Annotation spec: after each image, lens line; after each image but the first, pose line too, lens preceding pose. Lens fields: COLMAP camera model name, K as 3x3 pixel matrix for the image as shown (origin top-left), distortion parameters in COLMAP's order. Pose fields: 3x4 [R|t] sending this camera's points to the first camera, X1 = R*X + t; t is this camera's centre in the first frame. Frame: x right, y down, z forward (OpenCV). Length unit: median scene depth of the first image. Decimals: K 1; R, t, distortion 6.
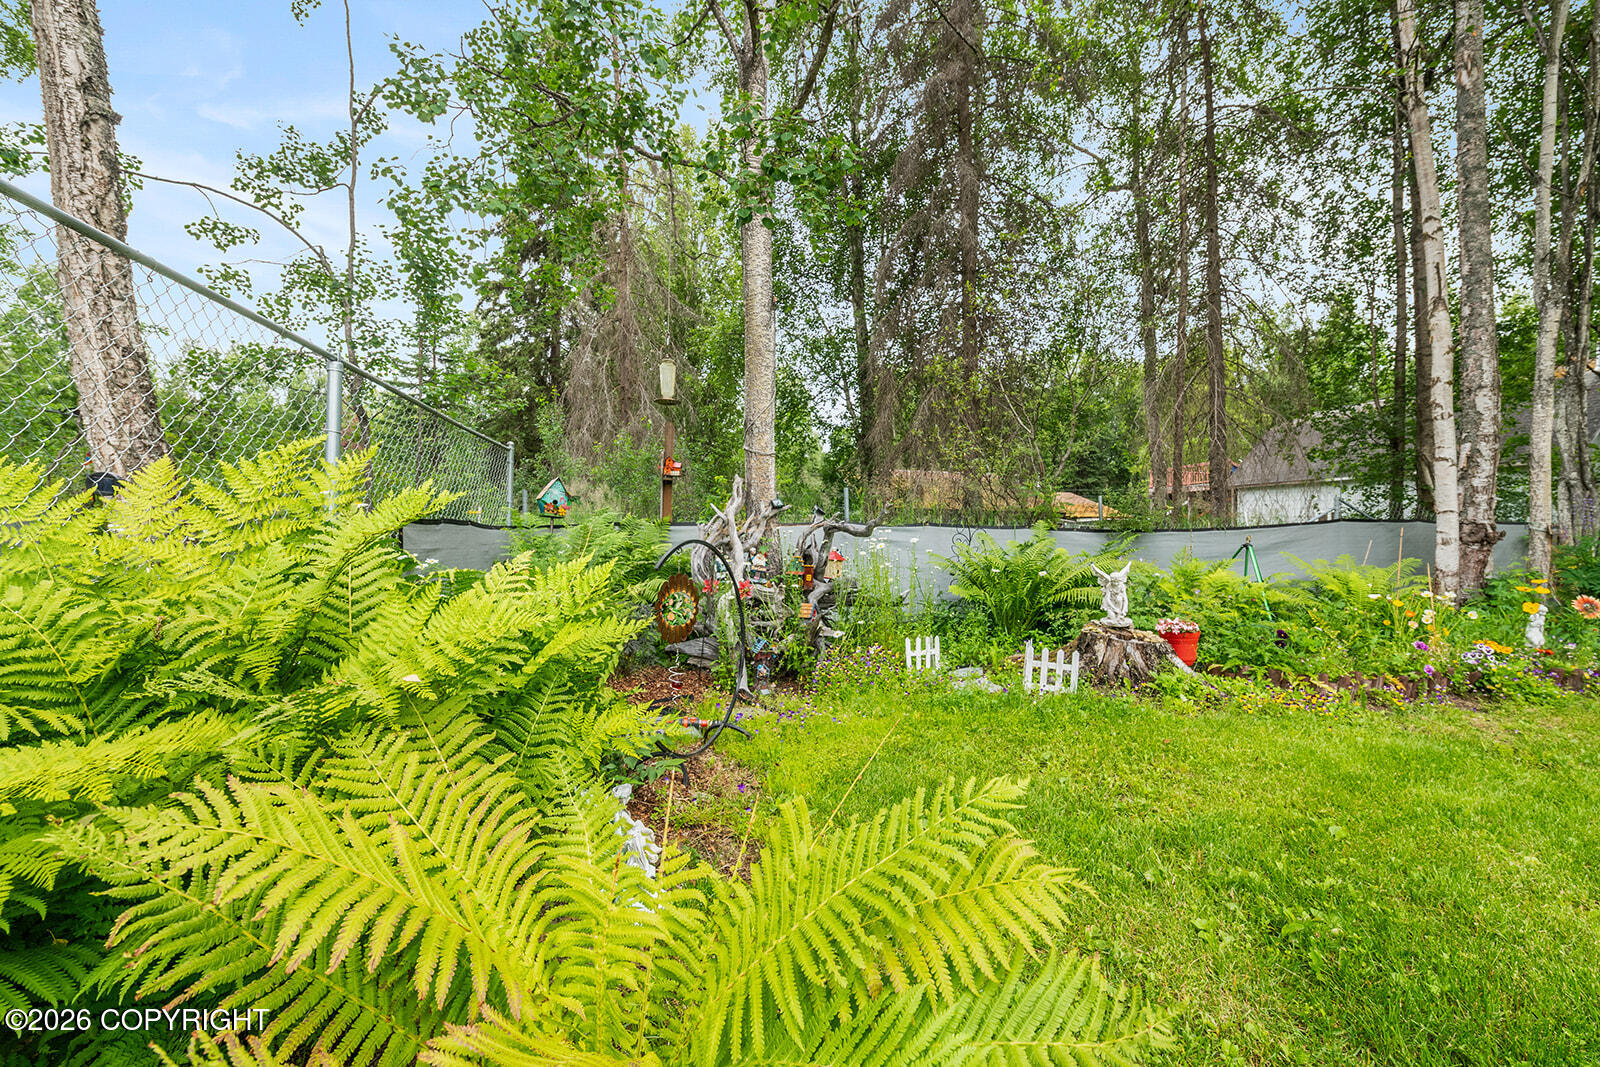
lens RADIAL K [[644.3, 0, 806.9], [0, 644.3, 532.7], [0, 0, 1]] dist [-0.000523, -0.006071]
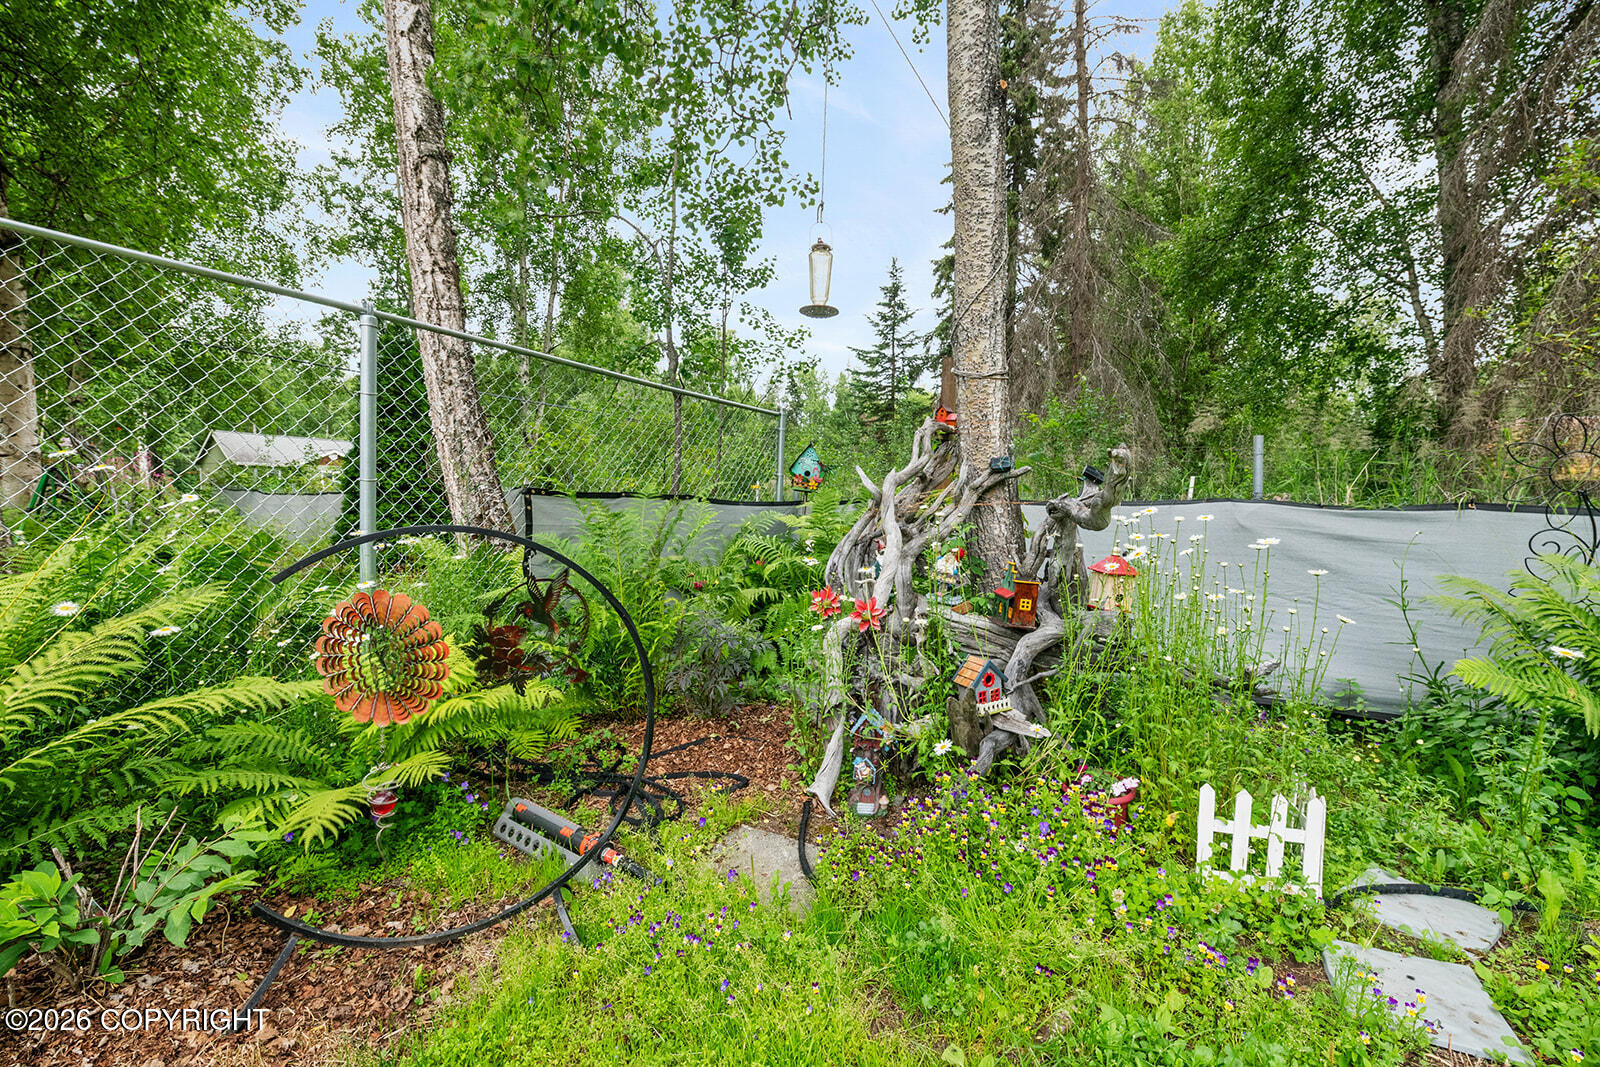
lens RADIAL K [[644.3, 0, 806.9], [0, 644.3, 532.7], [0, 0, 1]] dist [-0.000523, -0.006071]
pose [[0.723936, 0.039279, -0.688748, 0.245416], [-0.017896, 0.999111, 0.038169, -0.004296], [0.689635, -0.015306, 0.723996, 0.543086]]
